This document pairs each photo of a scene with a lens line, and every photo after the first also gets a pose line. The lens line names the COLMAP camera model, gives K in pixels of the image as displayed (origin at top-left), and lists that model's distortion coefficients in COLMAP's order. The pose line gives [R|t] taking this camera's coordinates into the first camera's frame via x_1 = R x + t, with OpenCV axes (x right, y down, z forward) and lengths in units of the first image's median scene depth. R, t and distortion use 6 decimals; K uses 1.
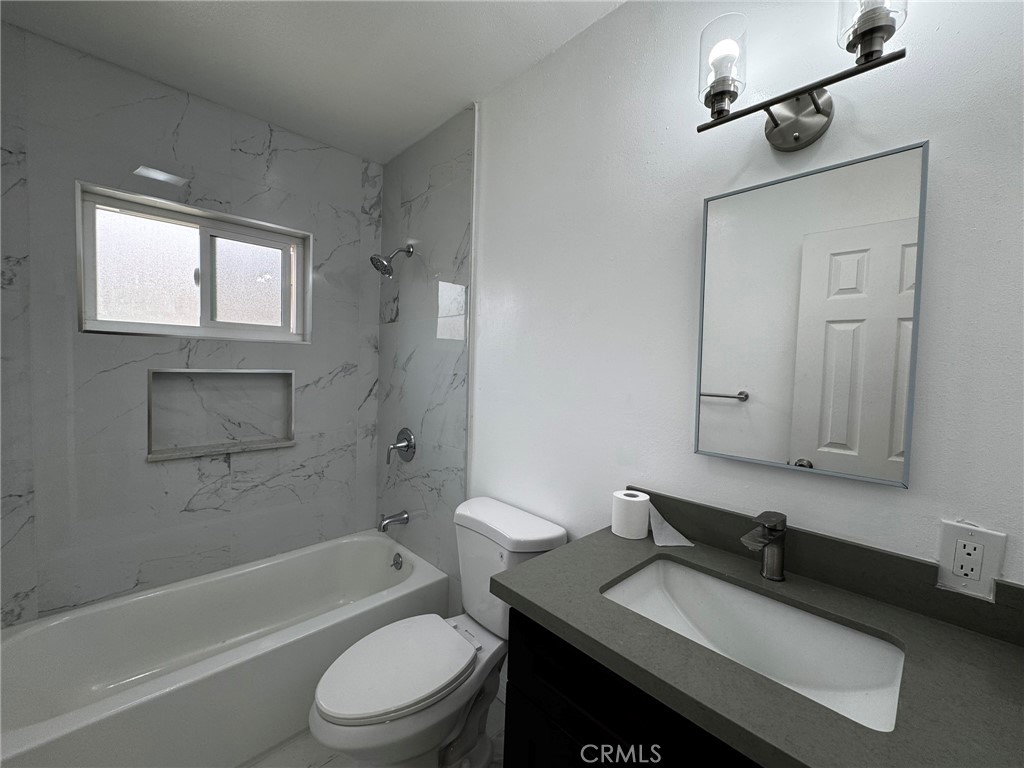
lens RADIAL K [[411.2, 0, 513.3], [0, 411.2, 382.1], [0, 0, 1]] dist [-0.007795, 0.001312]
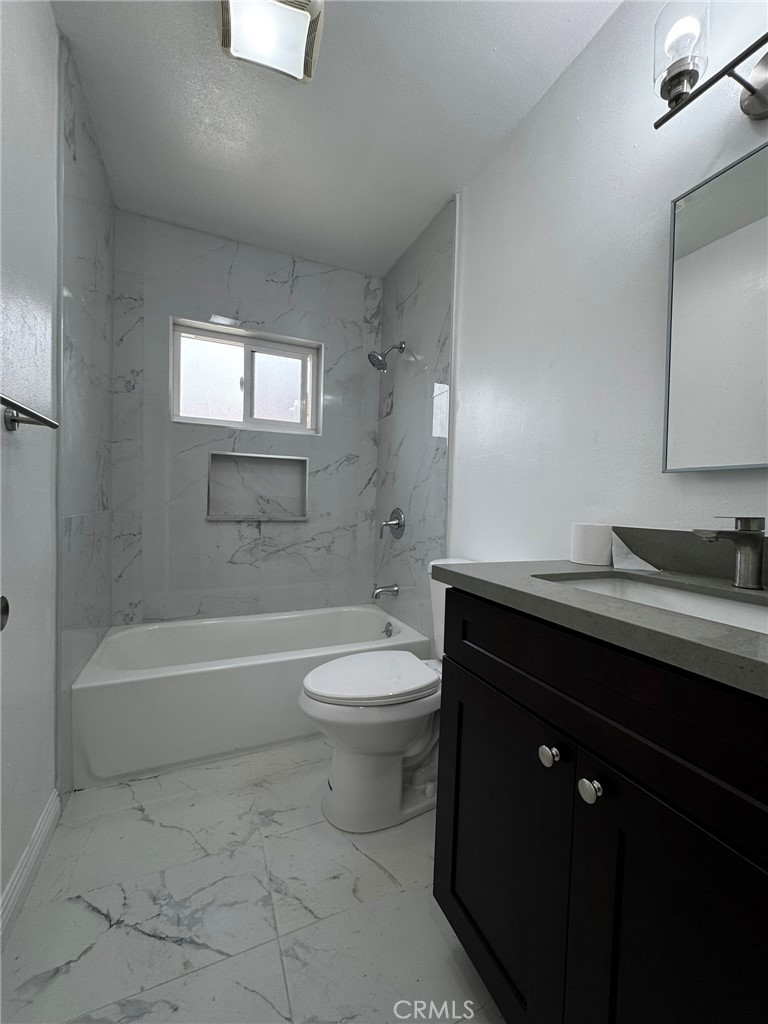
lens RADIAL K [[411.2, 0, 384.7], [0, 411.2, 512.7], [0, 0, 1]] dist [-0.007795, 0.001312]
pose [[0.938987, 0.006235, -0.343896, 0.098712], [-0.014079, 0.999694, -0.020317, 0.169130], [0.343664, 0.023920, 0.938788, -0.051515]]
